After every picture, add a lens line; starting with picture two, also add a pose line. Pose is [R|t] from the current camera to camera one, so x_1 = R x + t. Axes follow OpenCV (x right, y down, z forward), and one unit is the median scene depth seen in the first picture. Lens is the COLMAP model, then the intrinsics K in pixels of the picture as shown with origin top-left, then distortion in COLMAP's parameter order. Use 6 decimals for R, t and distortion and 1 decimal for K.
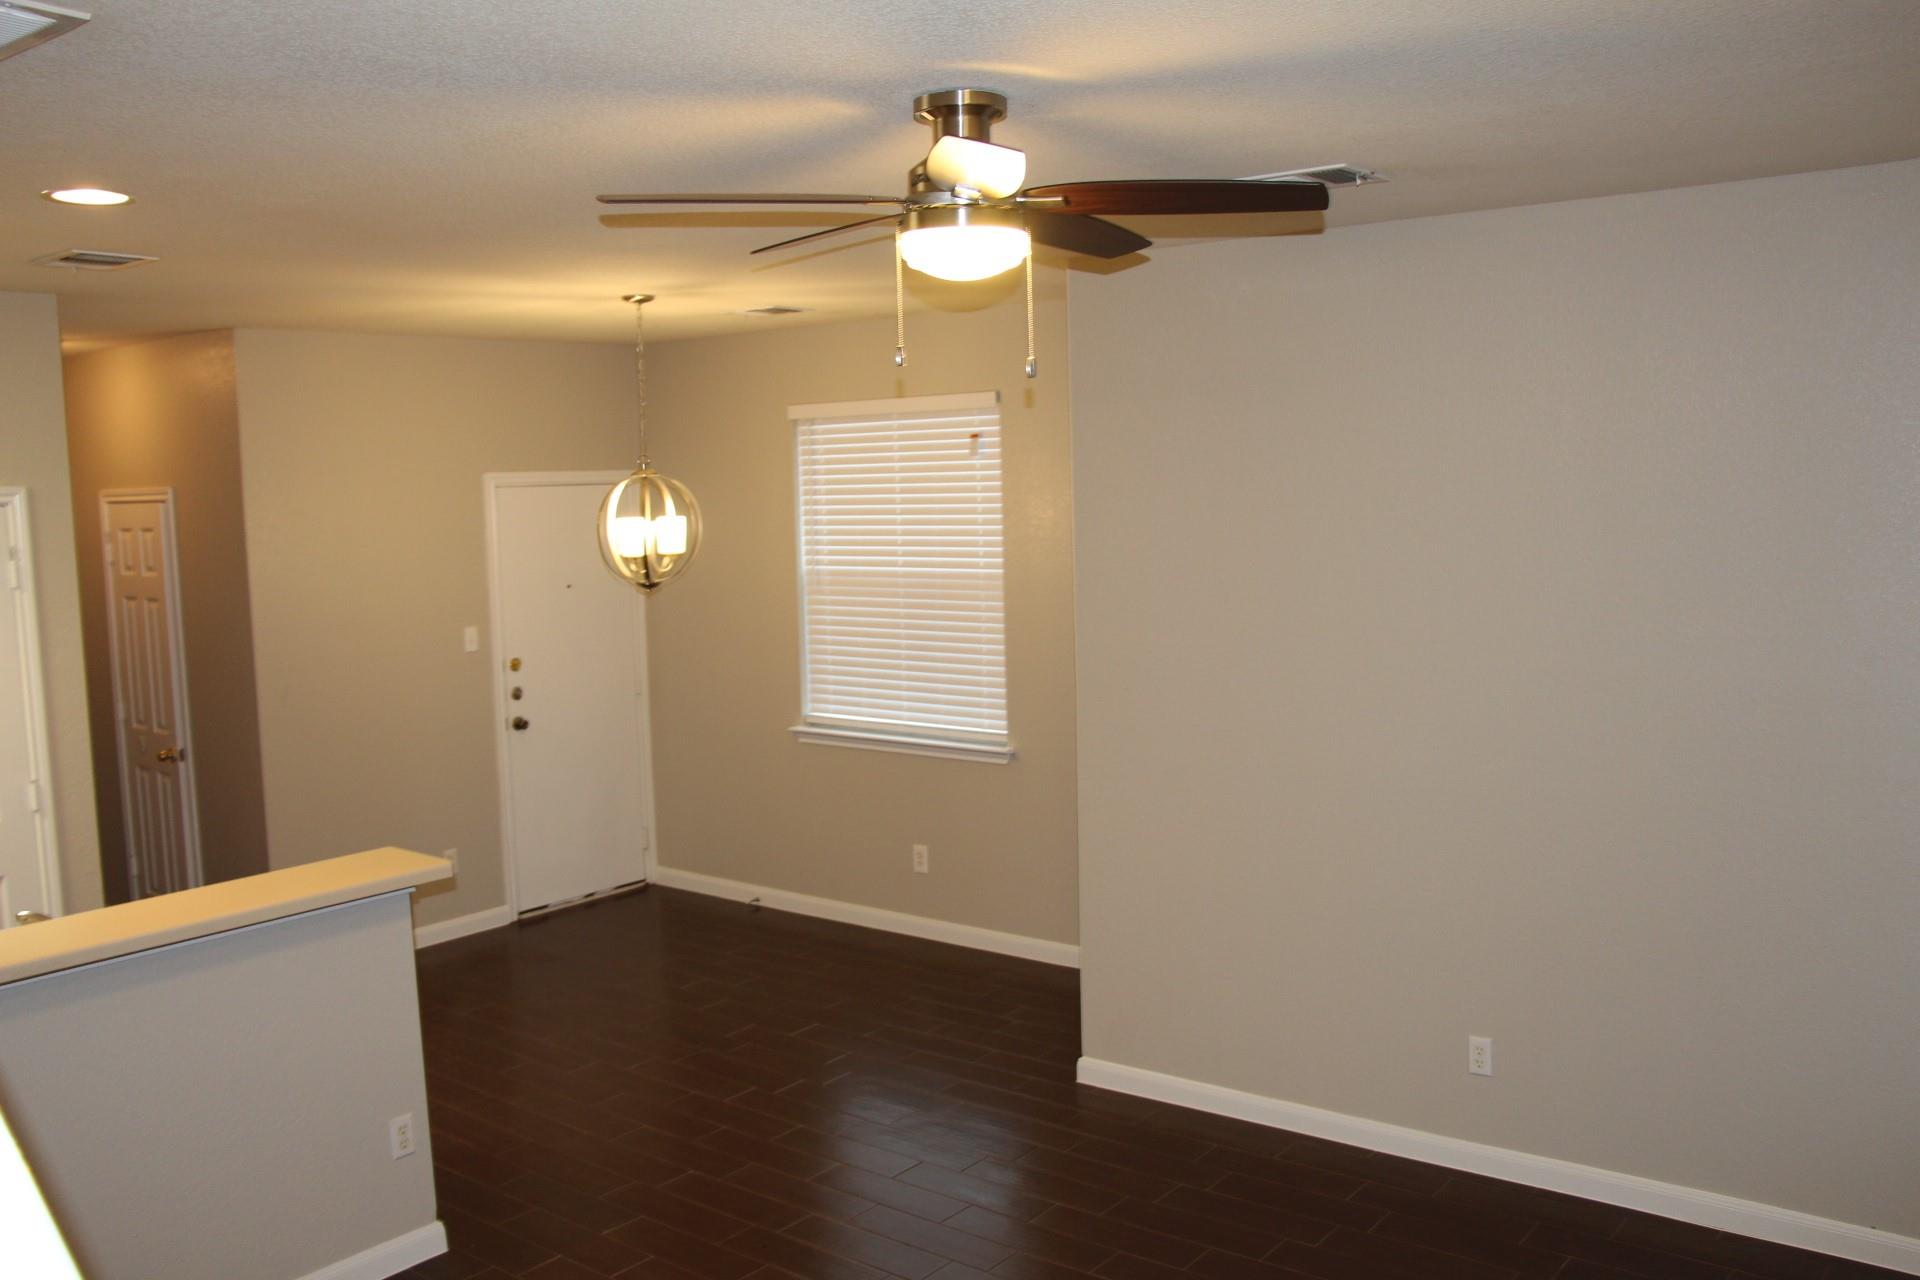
lens RADIAL K [[1634.1, 0, 960.0], [0, 1634.1, 640.0], [0, 0, 1]] dist [-0.178078, 0.191535]
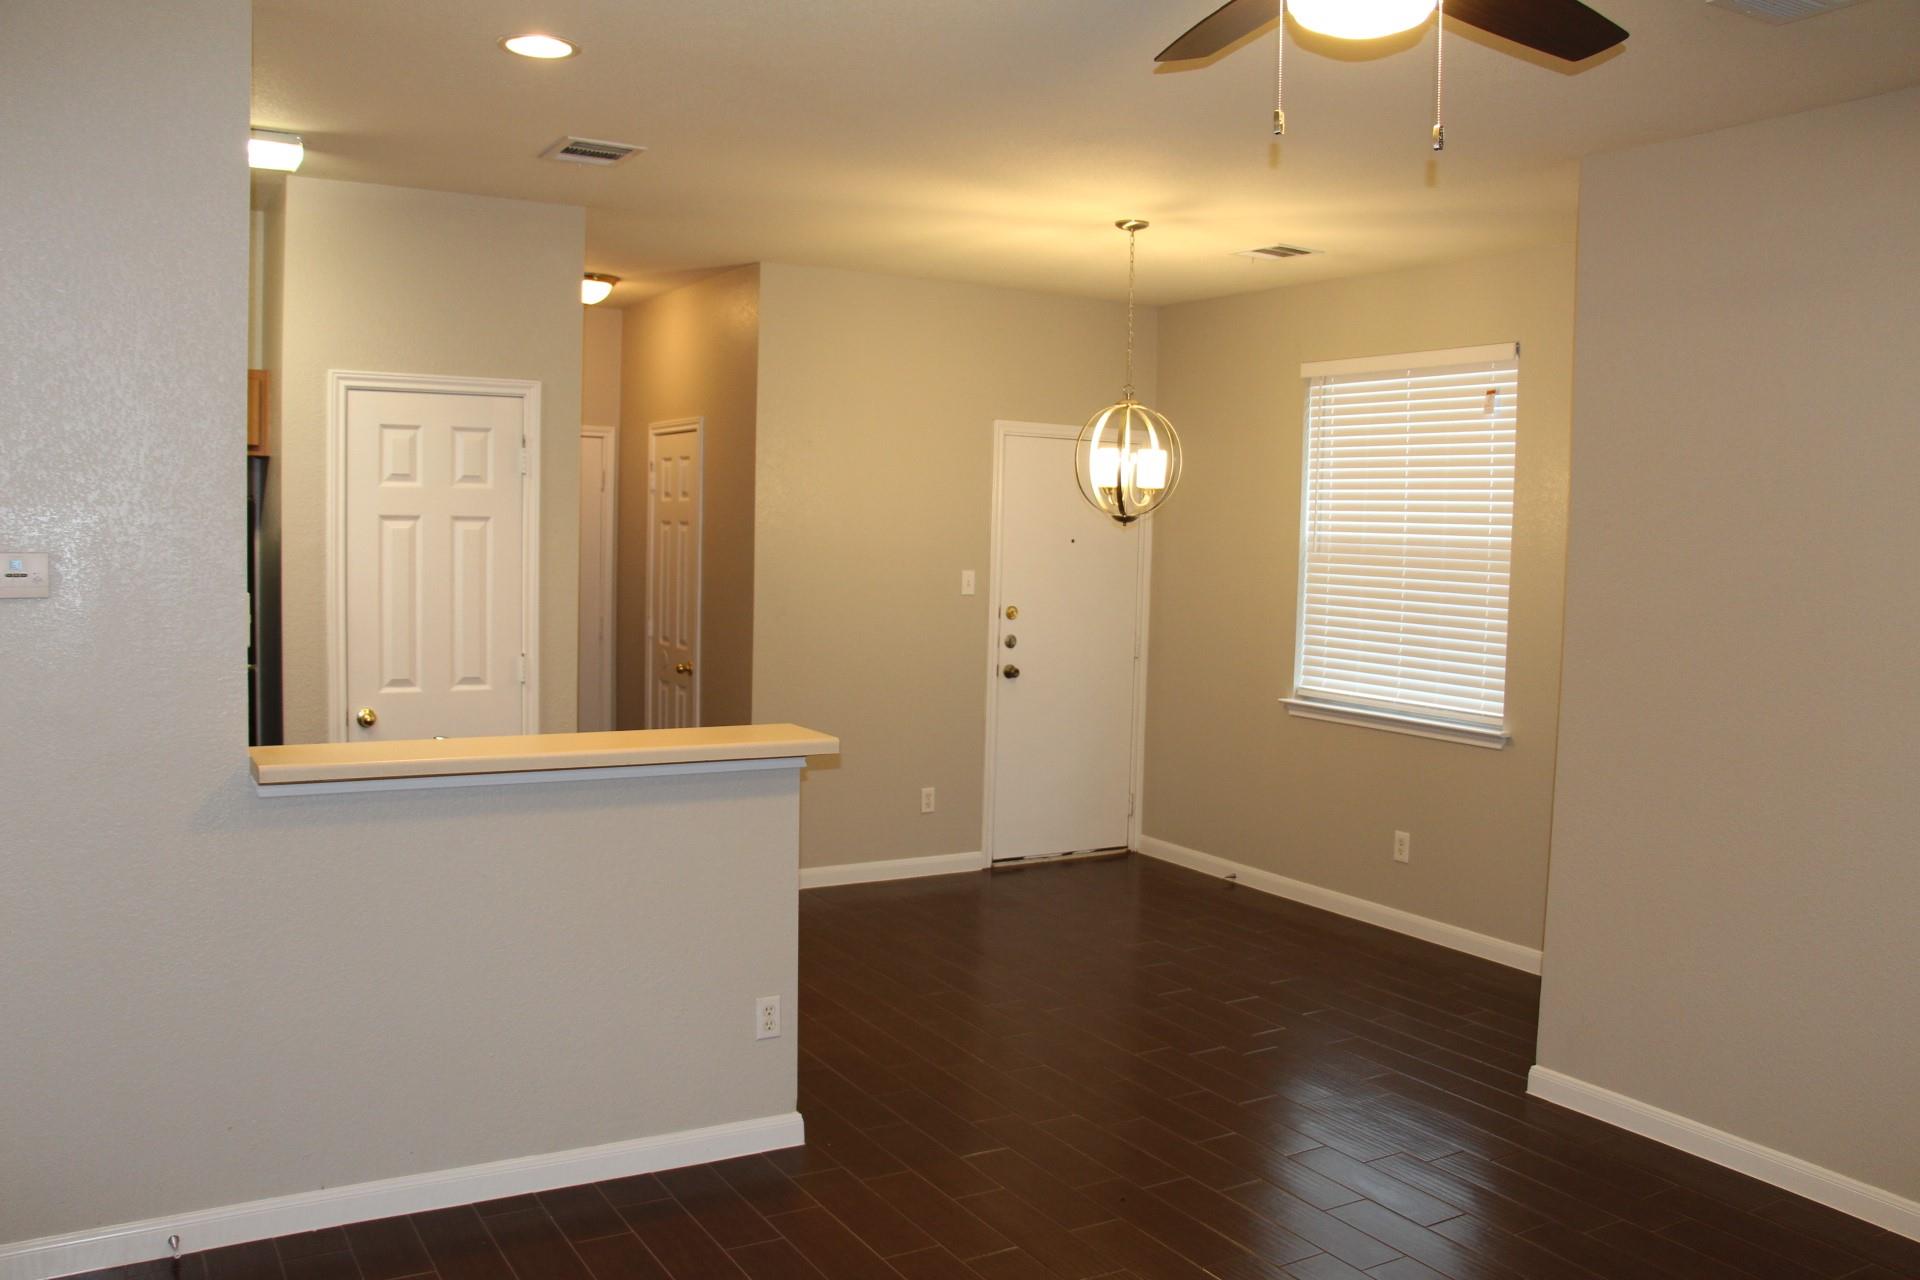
lens RADIAL K [[1562.5, 0, 960.0], [0, 1562.5, 640.0], [0, 0, 1]] dist [-0.192840, 0.161570]
pose [[0.931314, 0.075397, -0.356327, 0.046155], [-0.084288, 0.996396, -0.009467, 0.047614], [0.354329, 0.038851, 0.934313, 0.086705]]
